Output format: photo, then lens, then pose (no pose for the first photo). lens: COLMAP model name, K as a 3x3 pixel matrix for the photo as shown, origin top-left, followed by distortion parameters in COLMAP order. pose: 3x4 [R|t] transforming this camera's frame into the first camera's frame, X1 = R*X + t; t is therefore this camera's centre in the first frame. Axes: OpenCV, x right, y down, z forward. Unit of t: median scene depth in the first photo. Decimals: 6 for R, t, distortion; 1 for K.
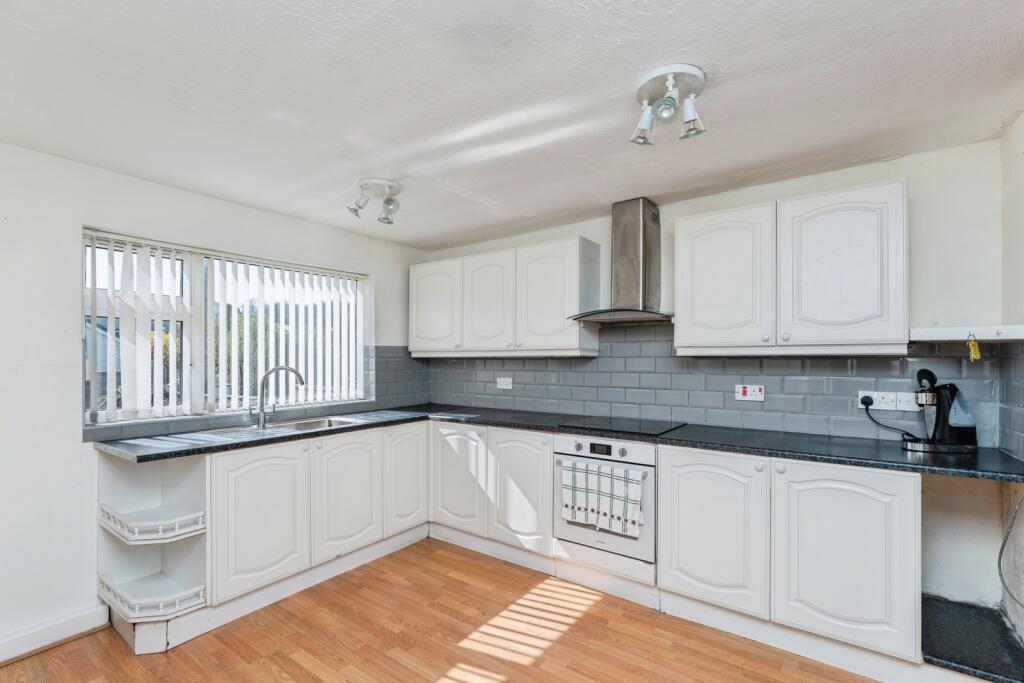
lens RADIAL K [[458.7, 0, 511.7], [0, 458.7, 349.7], [0, 0, 1]] dist [-0.003744, -0.000673]
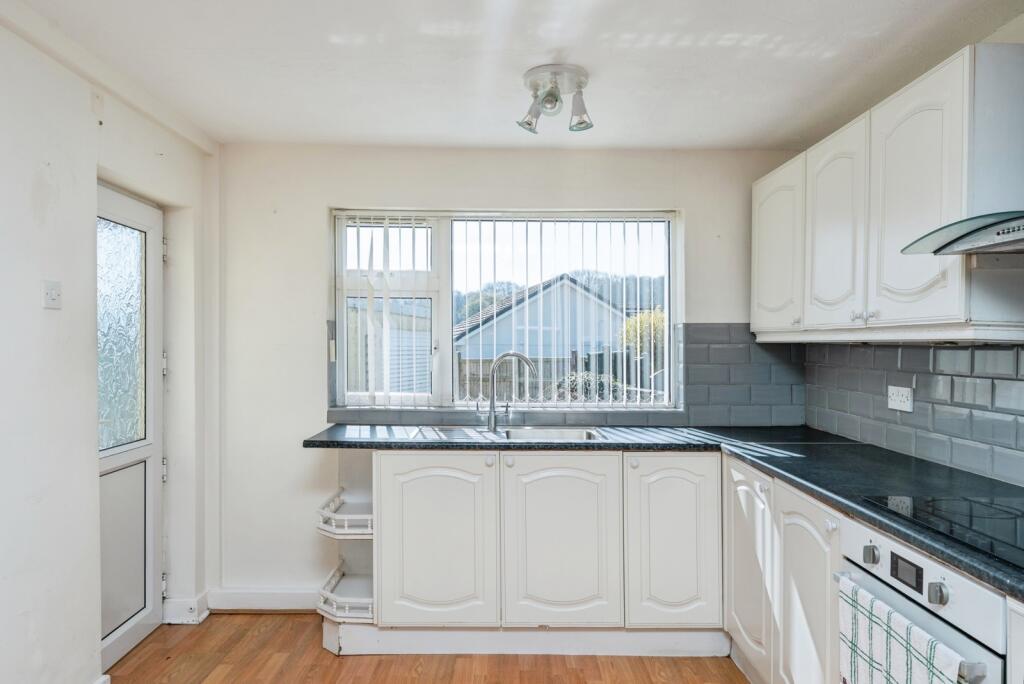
lens RADIAL K [[705.6, 0, 511.5], [0, 705.6, 341.4], [0, 0, 1]] dist [-0.005618, -0.002407]
pose [[0.593078, 0.007362, -0.805111, 0.458784], [0.003750, 0.999922, 0.011906, 0.005528], [0.805136, -0.010080, 0.593004, 0.339269]]
